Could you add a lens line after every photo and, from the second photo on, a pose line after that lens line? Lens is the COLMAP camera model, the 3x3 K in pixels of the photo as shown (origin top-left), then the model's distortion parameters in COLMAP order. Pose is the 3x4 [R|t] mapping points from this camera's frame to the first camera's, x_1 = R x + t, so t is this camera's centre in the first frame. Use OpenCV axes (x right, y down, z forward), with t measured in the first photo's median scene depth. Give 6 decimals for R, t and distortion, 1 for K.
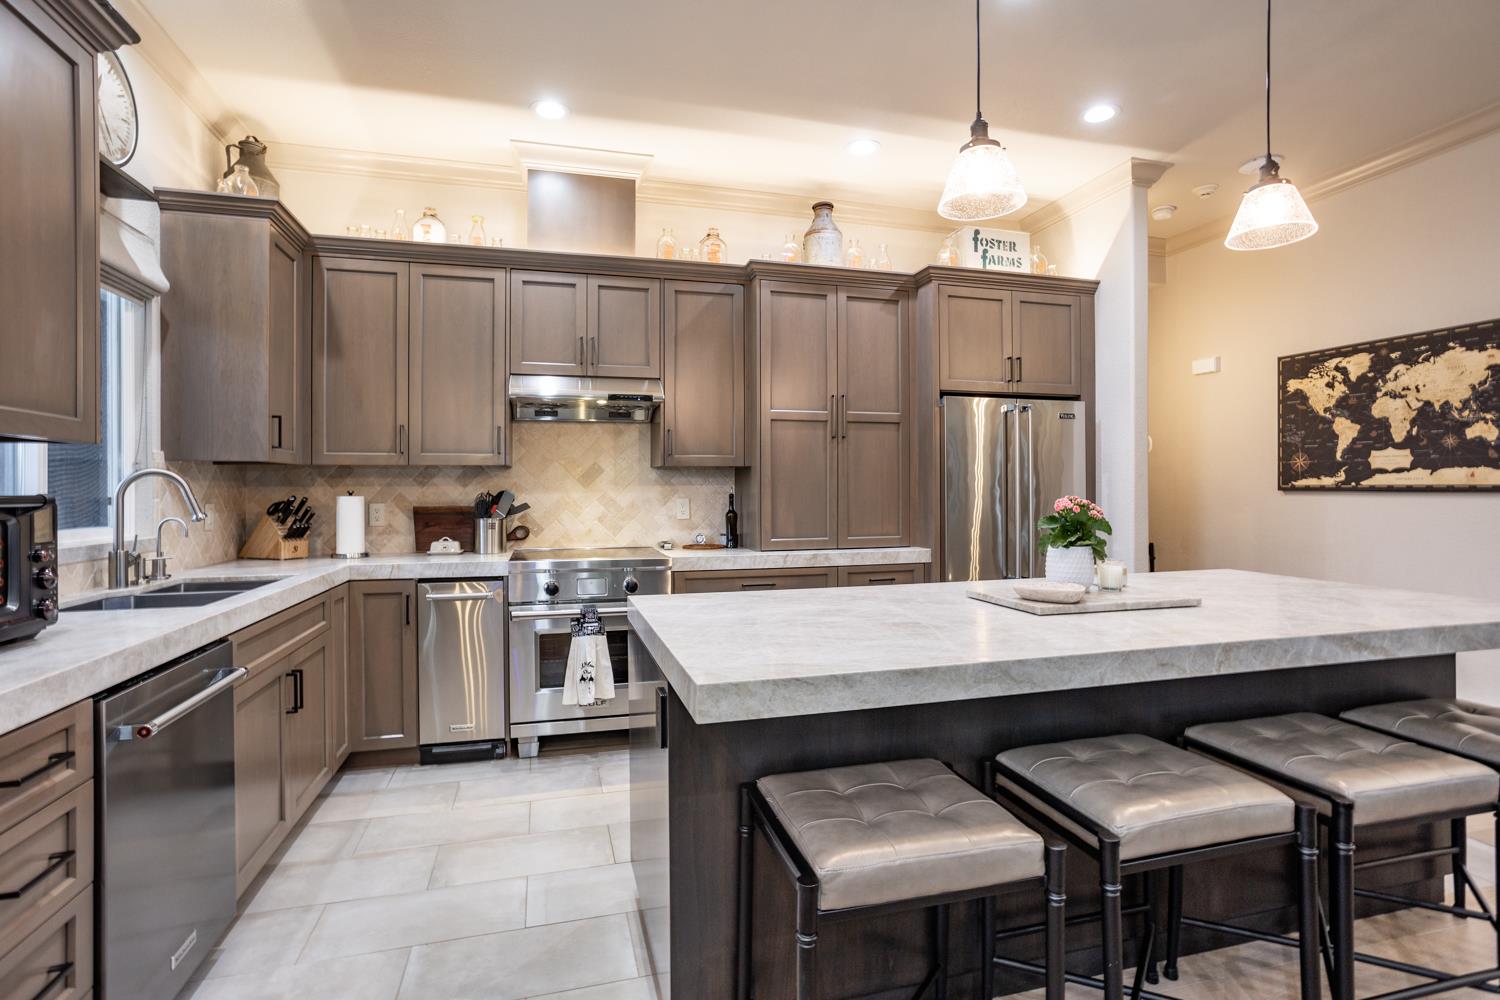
lens RADIAL K [[732.2, 0, 748.1], [0, 732.2, 489.8], [0, 0, 1]] dist [-0.057953, 0.037579]
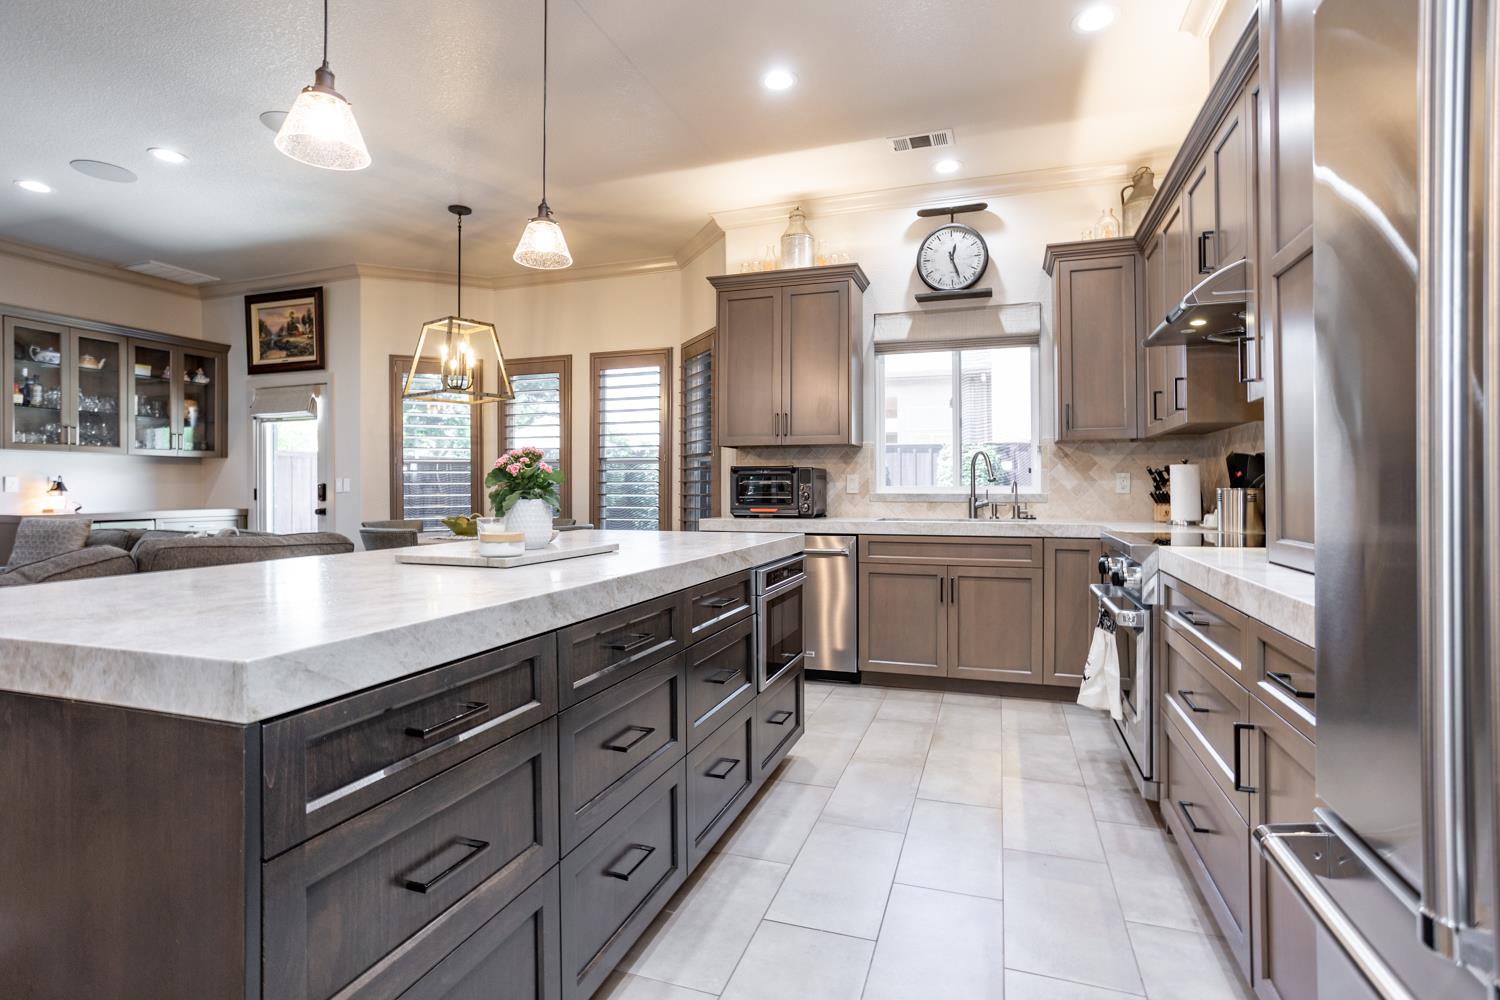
lens RADIAL K [[732.2, 0, 748.1], [0, 732.2, 489.8], [0, 0, 1]] dist [-0.057953, 0.037579]
pose [[-0.570126, 0.005899, -0.821536, 0.591597], [0.003318, 0.999983, 0.004878, 0.034638], [0.821551, 0.000056, -0.570135, 0.996232]]
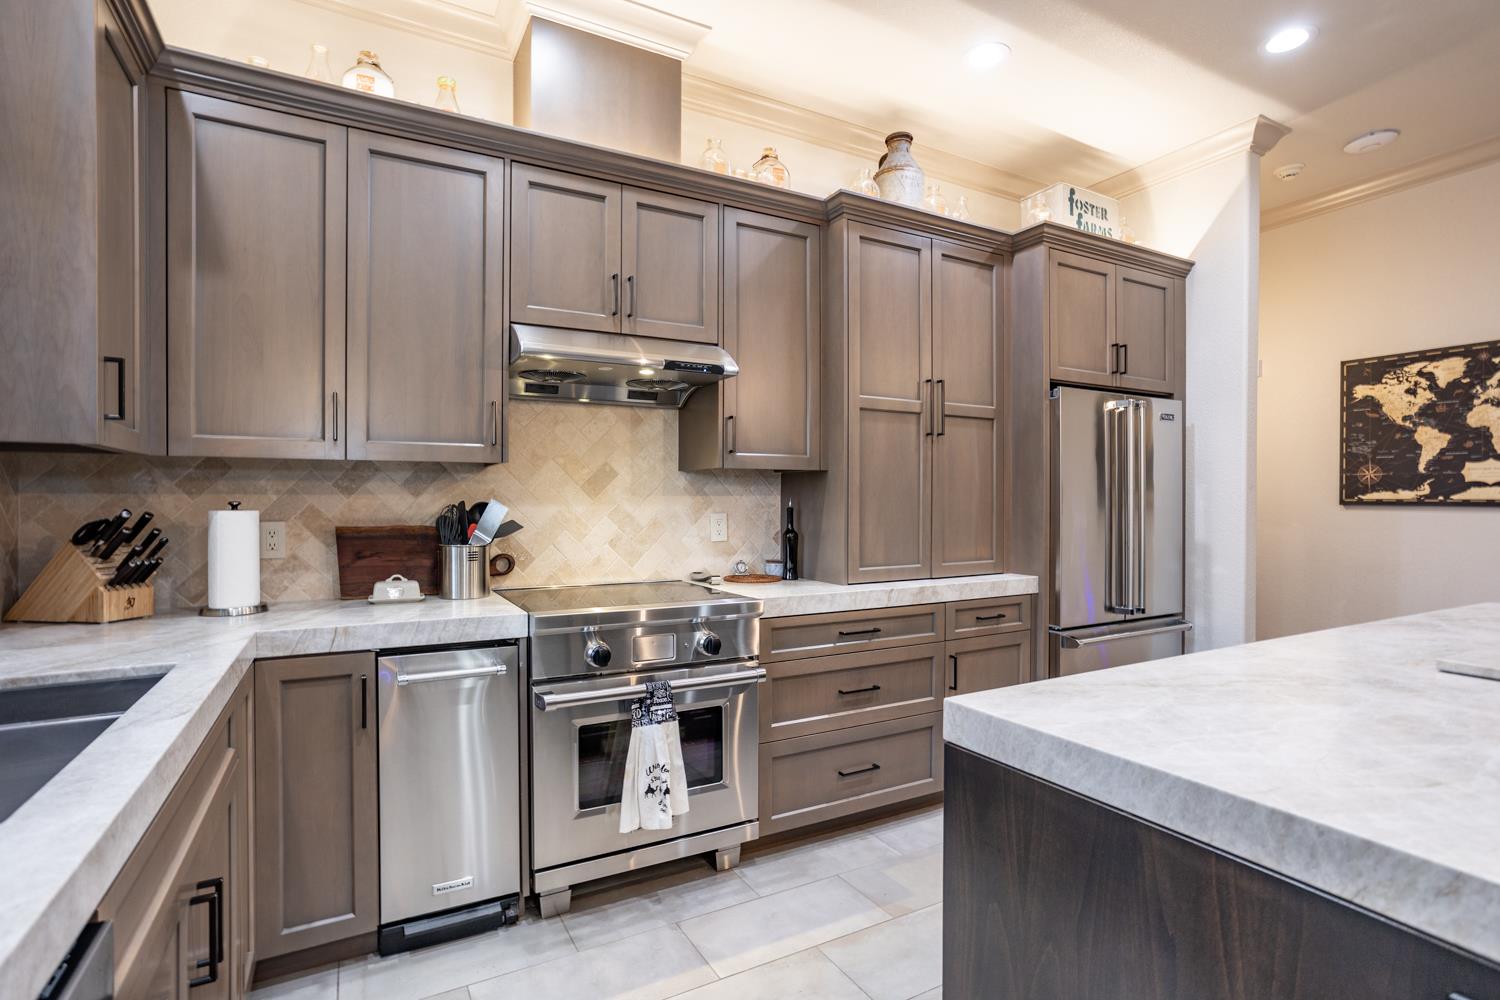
lens RADIAL K [[737.4, 0, 745.2], [0, 737.4, 506.1], [0, 0, 1]] dist [-0.055708, 0.035374]
pose [[0.973444, 0.002112, 0.228915, -0.256830], [-0.003542, 0.999977, 0.005834, 0.000258], [-0.228897, -0.006490, 0.973429, 0.298414]]
